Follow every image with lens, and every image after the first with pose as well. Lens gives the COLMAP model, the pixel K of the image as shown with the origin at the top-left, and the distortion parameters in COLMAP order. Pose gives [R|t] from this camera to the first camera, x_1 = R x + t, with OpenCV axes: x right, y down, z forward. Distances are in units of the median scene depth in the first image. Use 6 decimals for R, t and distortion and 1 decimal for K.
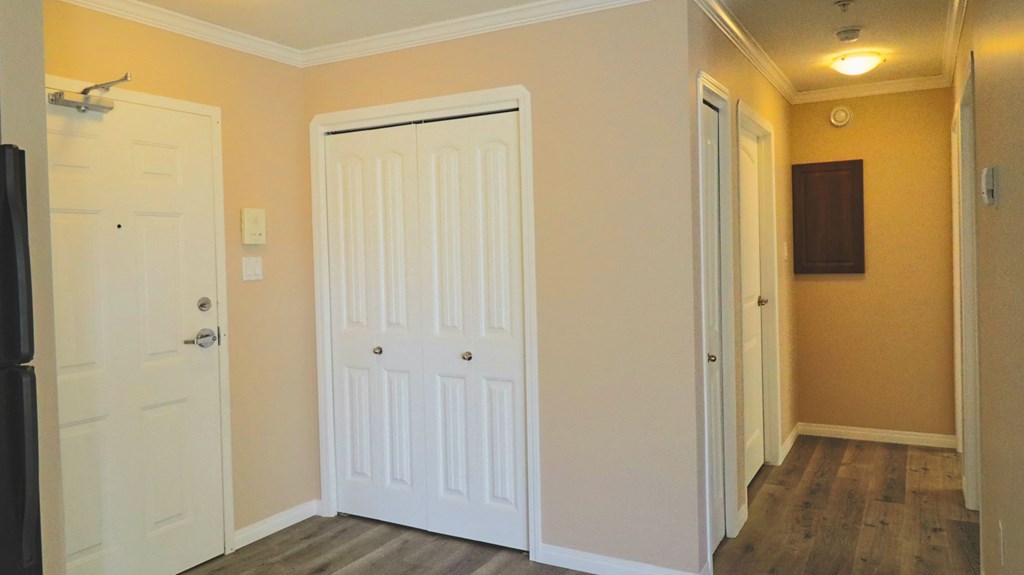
lens RADIAL K [[706.0, 0, 512.6], [0, 706.0, 266.8], [0, 0, 1]] dist [0.001802, -0.002053]
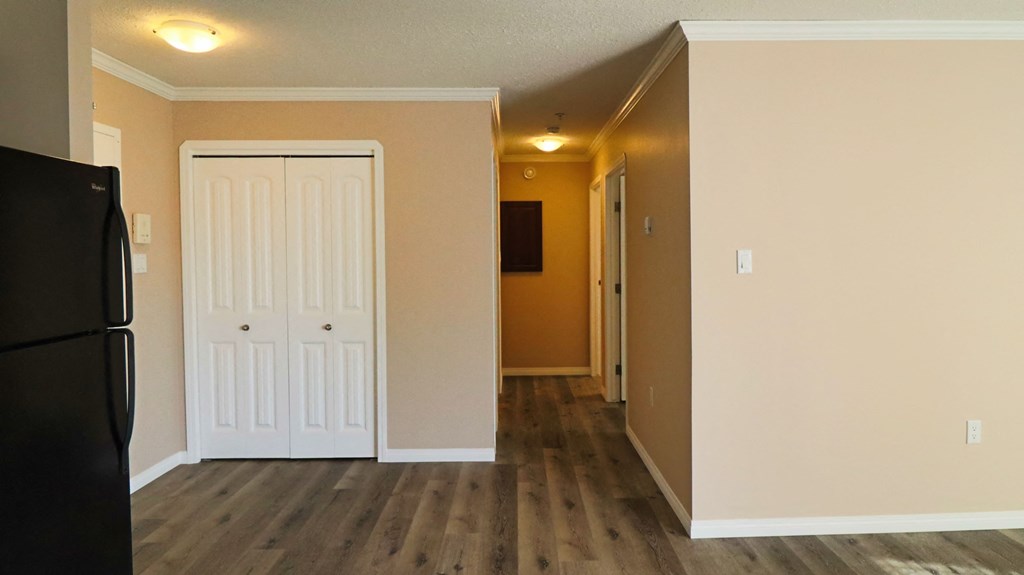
lens RADIAL K [[563.4, 0, 511.6], [0, 563.4, 269.4], [0, 0, 1]] dist [-0.004337, -0.002191]
pose [[0.880926, 0.005843, 0.473218, -0.241799], [-0.005213, 0.999983, -0.002643, 0.011128], [-0.473226, -0.000138, 0.880941, -0.141808]]
